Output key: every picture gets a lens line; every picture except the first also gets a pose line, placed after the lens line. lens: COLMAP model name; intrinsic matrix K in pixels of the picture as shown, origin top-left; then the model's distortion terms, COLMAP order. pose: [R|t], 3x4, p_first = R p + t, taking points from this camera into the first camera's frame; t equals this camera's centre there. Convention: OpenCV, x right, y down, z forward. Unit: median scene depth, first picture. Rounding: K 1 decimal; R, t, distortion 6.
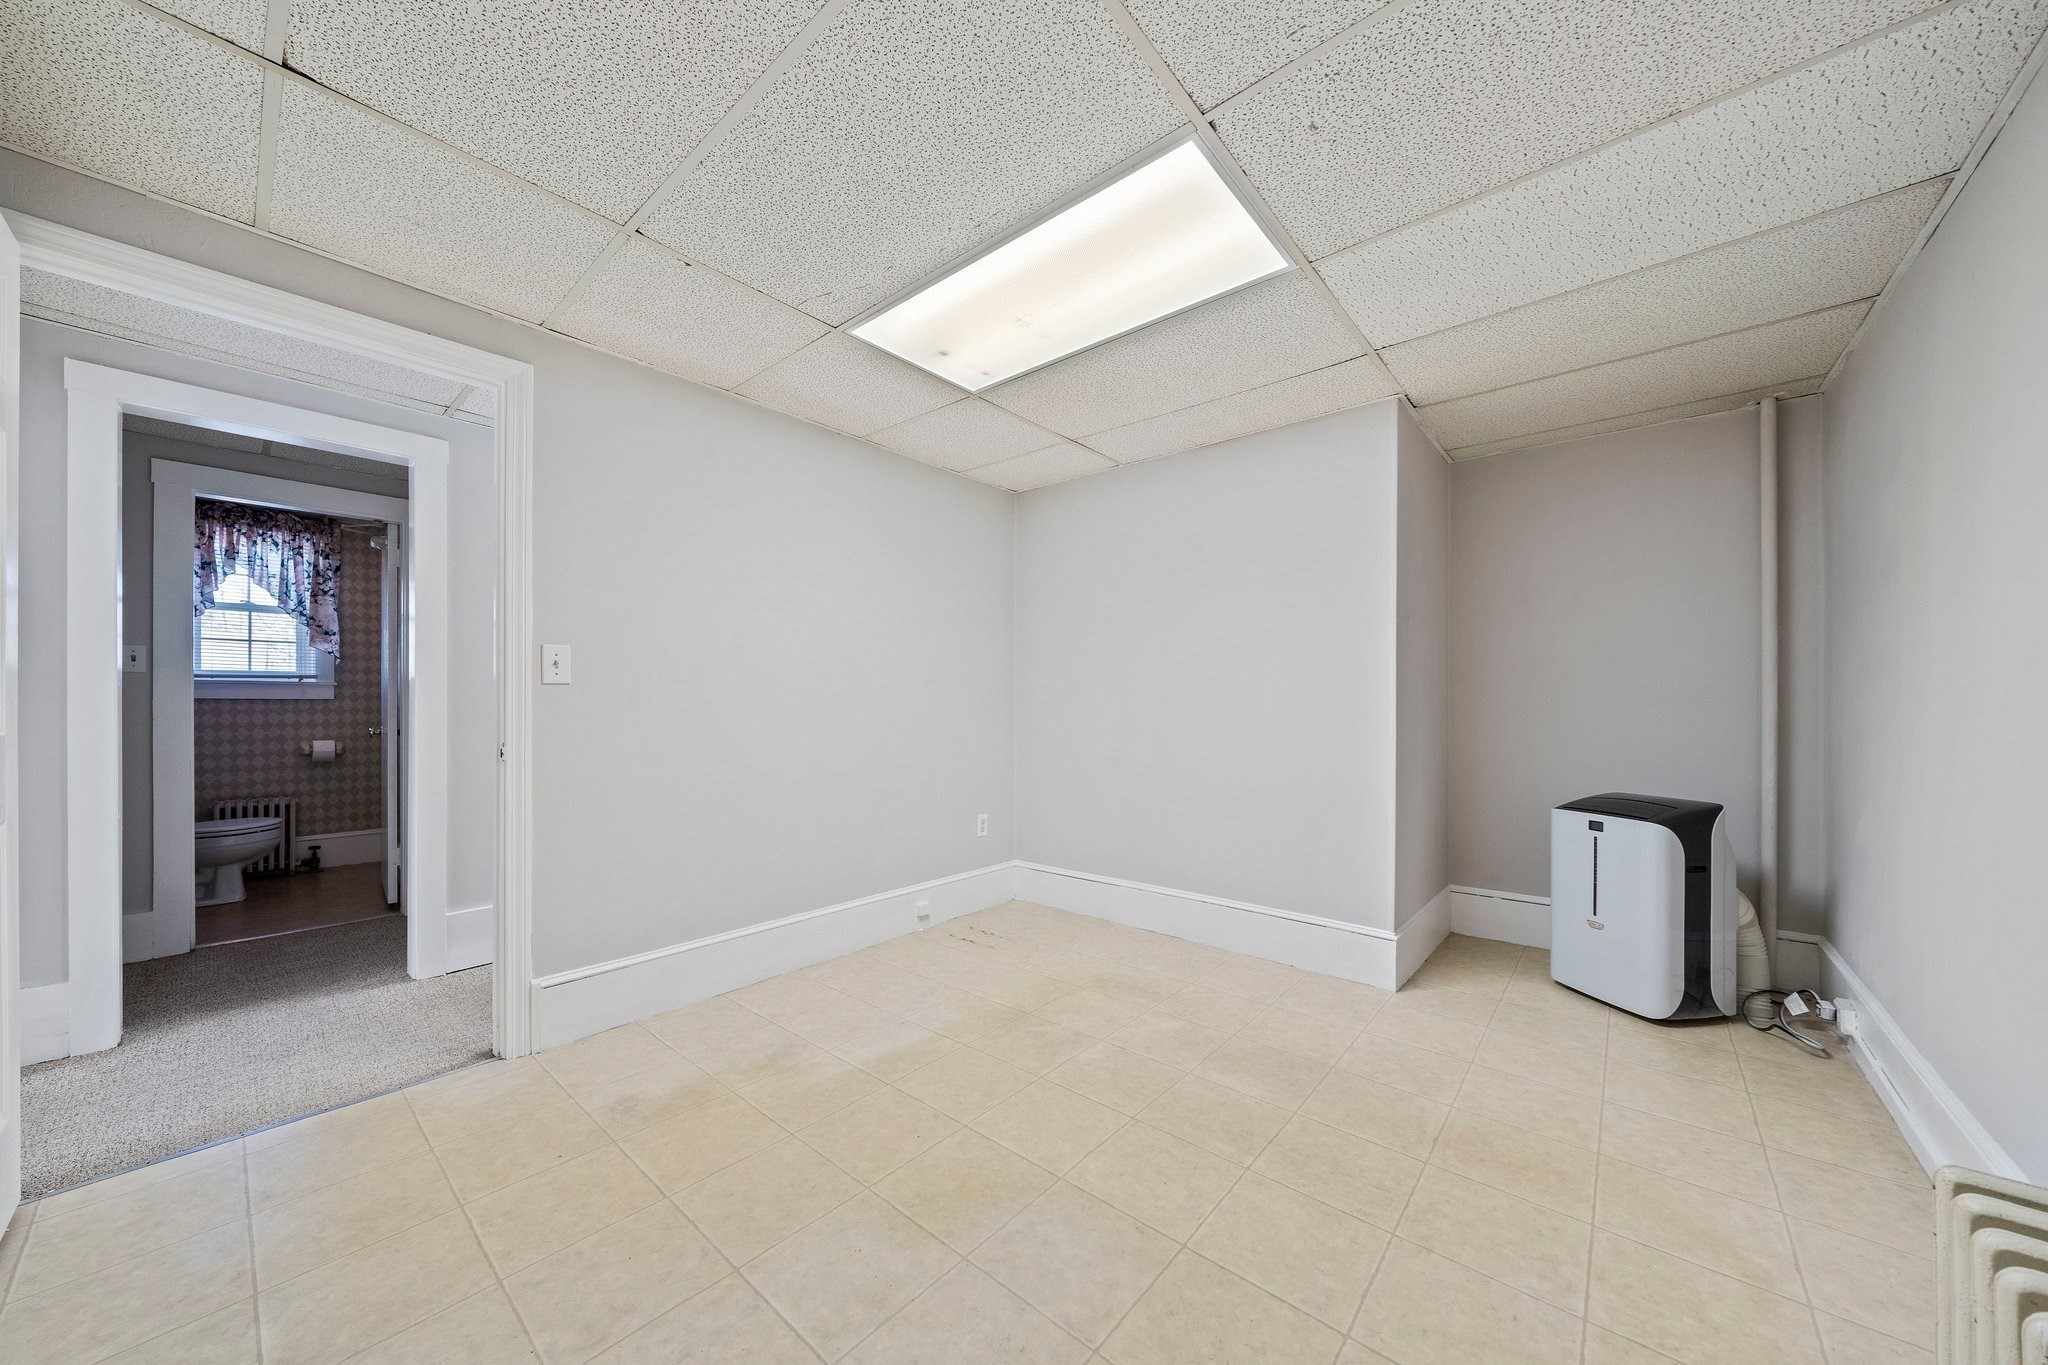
lens RADIAL K [[711.0, 0, 1012.6], [0, 711.0, 702.4], [0, 0, 1]] dist [-0.009944, 0.000117]
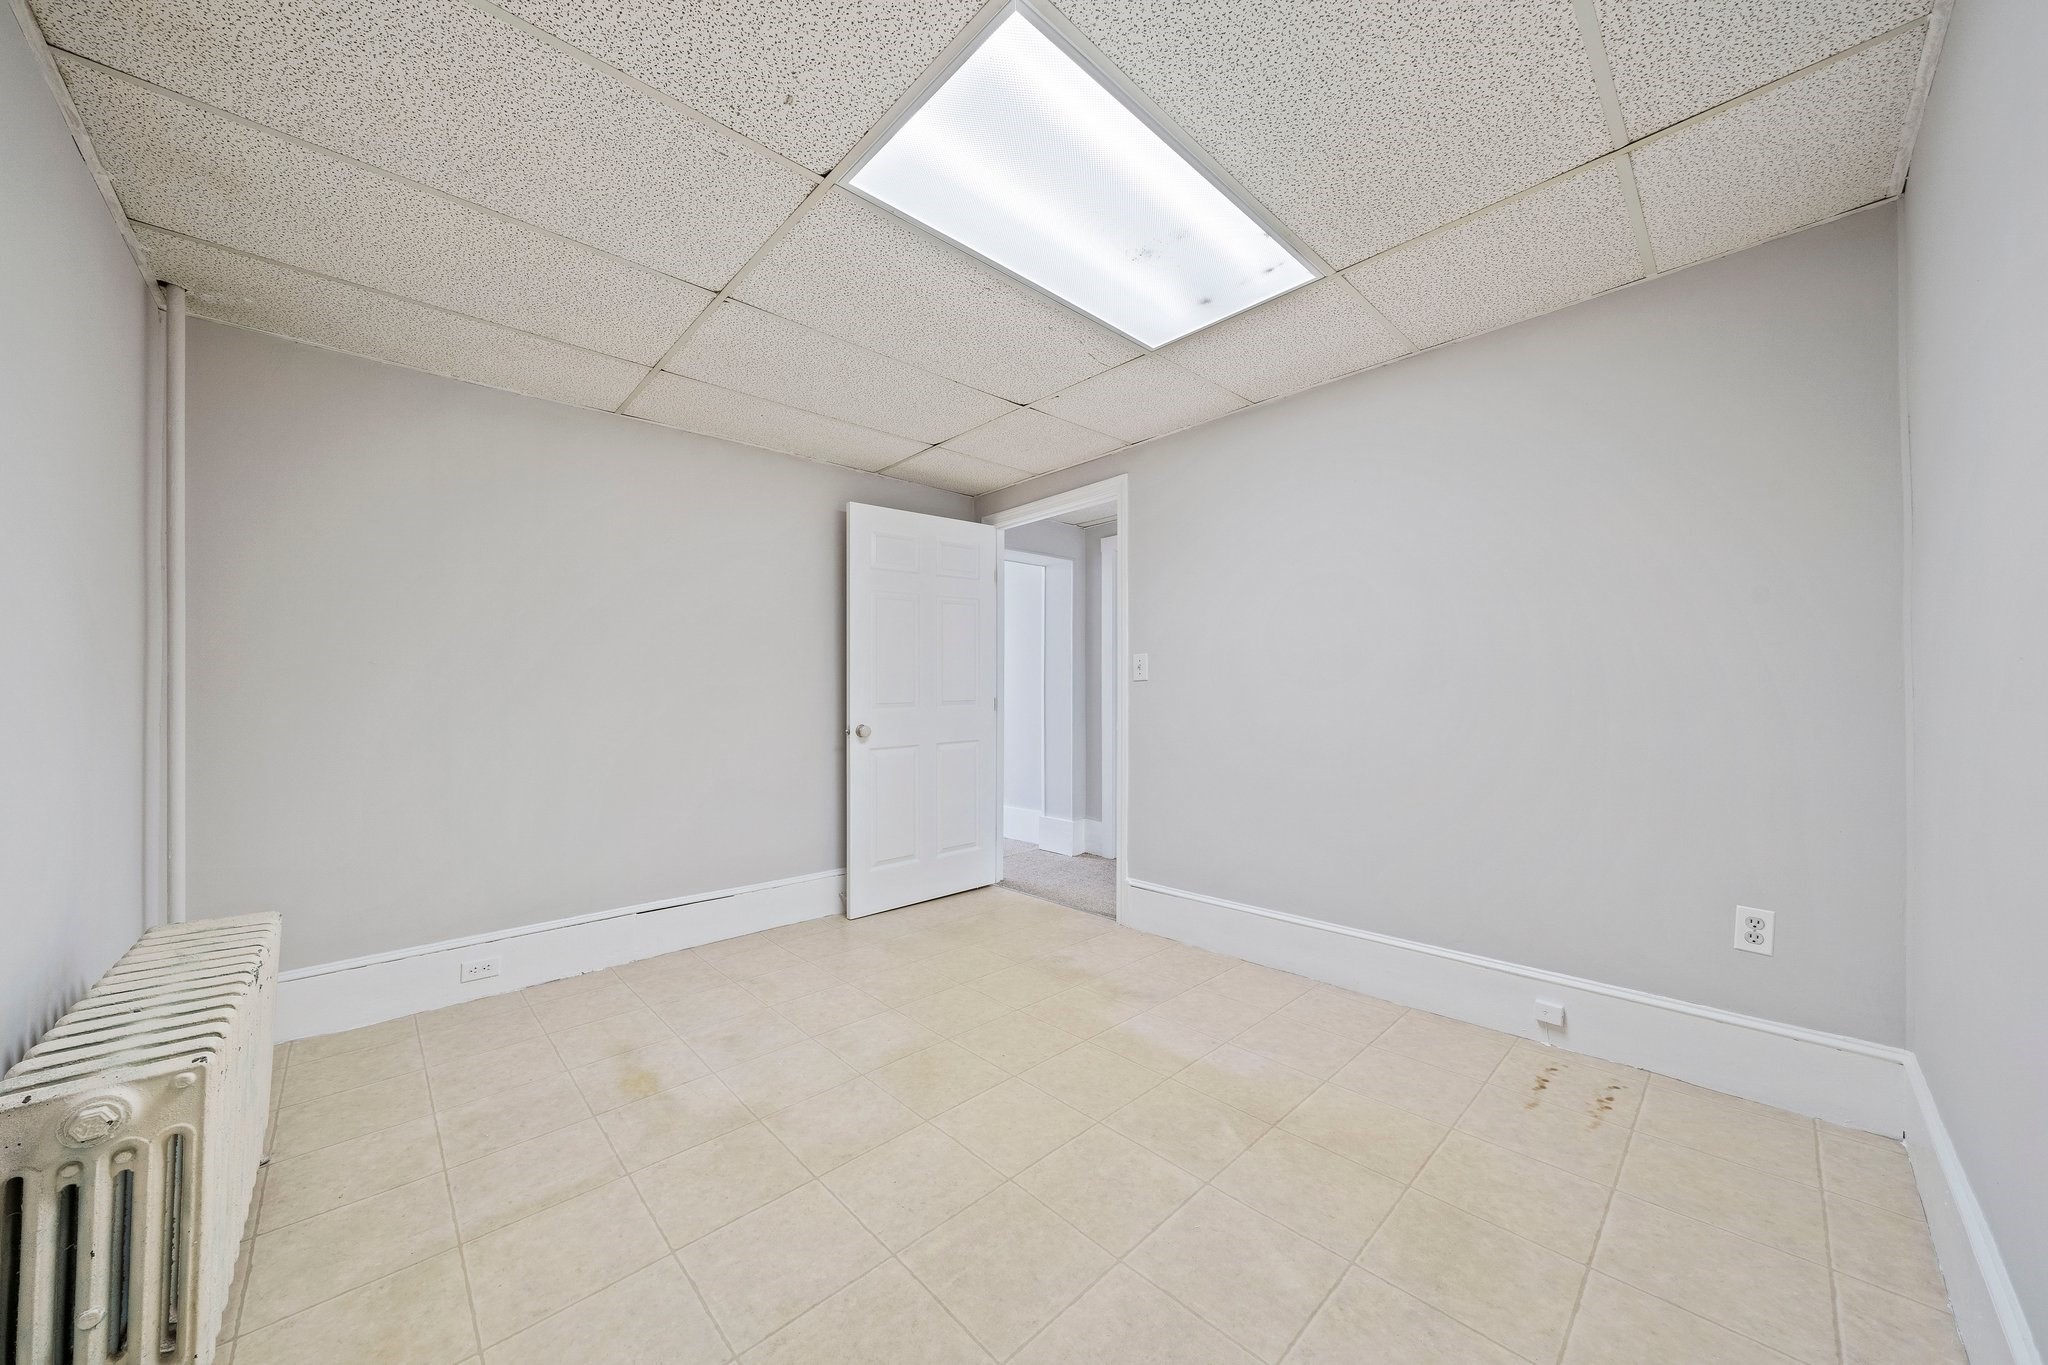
lens RADIAL K [[699.8, 0, 999.4], [0, 699.8, 662.6], [0, 0, 1]] dist [-0.008232, 0.000065]
pose [[-0.106119, -0.048078, -0.993190, 0.982753], [0.014237, 0.998655, -0.049863, 0.005582], [0.994251, -0.019431, -0.105292, 1.032320]]
